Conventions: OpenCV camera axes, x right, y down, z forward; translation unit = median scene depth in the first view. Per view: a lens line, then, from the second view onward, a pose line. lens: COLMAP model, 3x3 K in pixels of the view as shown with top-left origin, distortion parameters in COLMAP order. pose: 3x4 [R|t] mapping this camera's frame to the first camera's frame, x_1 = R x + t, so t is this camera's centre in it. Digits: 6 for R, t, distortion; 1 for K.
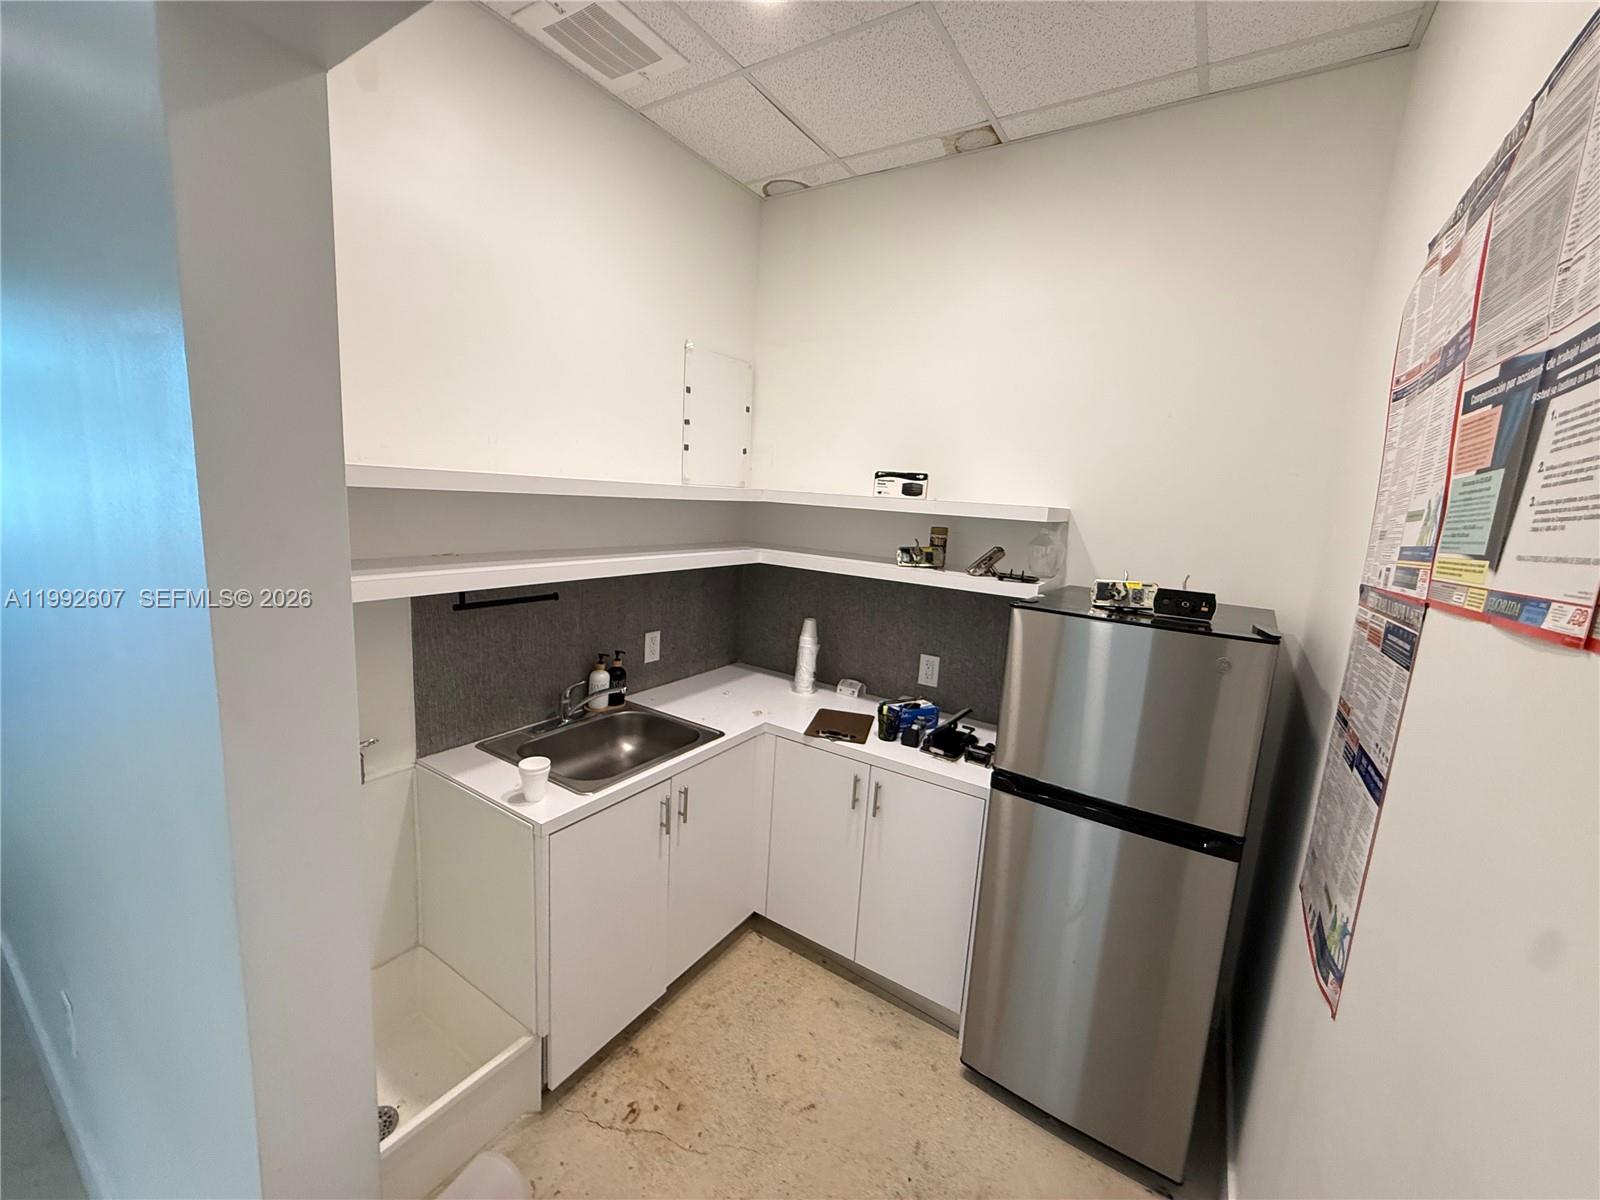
lens RADIAL K [[638.6, 0, 794.5], [0, 638.6, 600.1], [0, 0, 1]] dist [-0.001611, 0.001215]
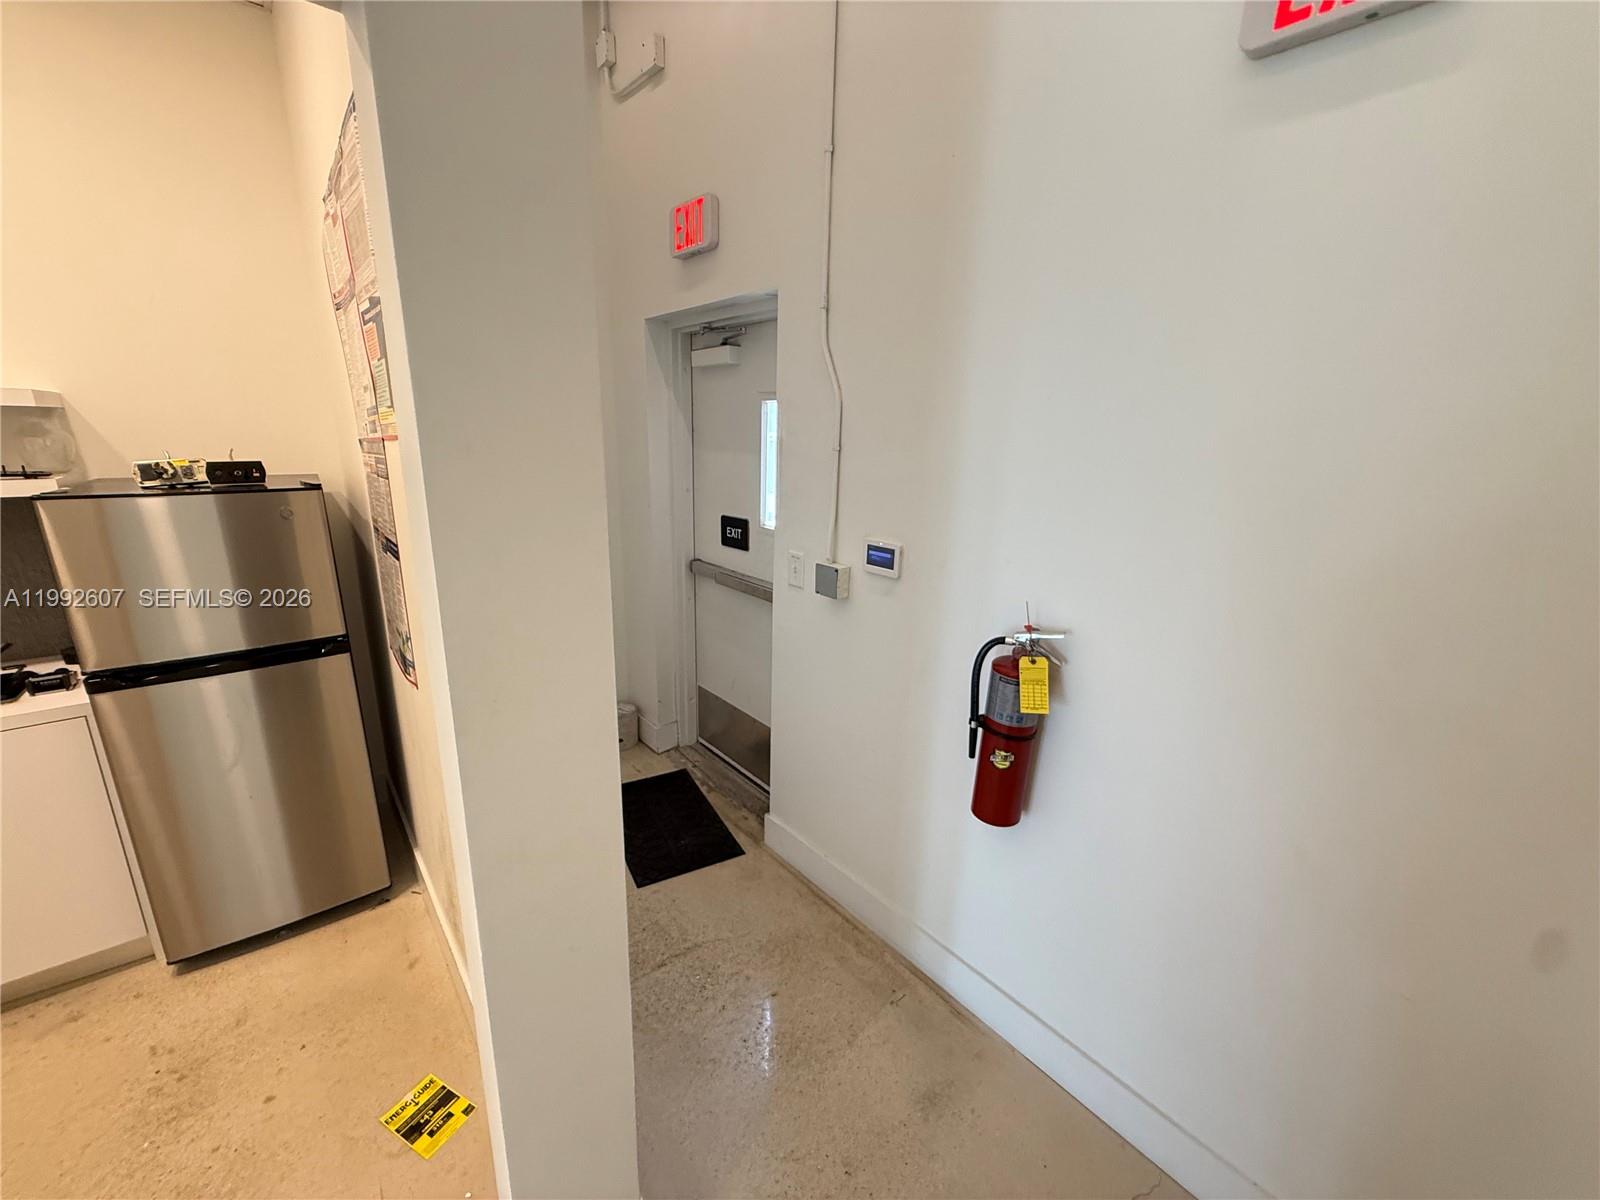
lens RADIAL K [[638.6, 0, 794.5], [0, 638.6, 600.1], [0, 0, 1]] dist [-0.001611, 0.001215]
pose [[0.300070, -0.297553, 0.906322, -0.215636], [0.152968, 0.952820, 0.262173, 0.077898], [-0.941572, 0.059968, 0.331429, -0.341920]]
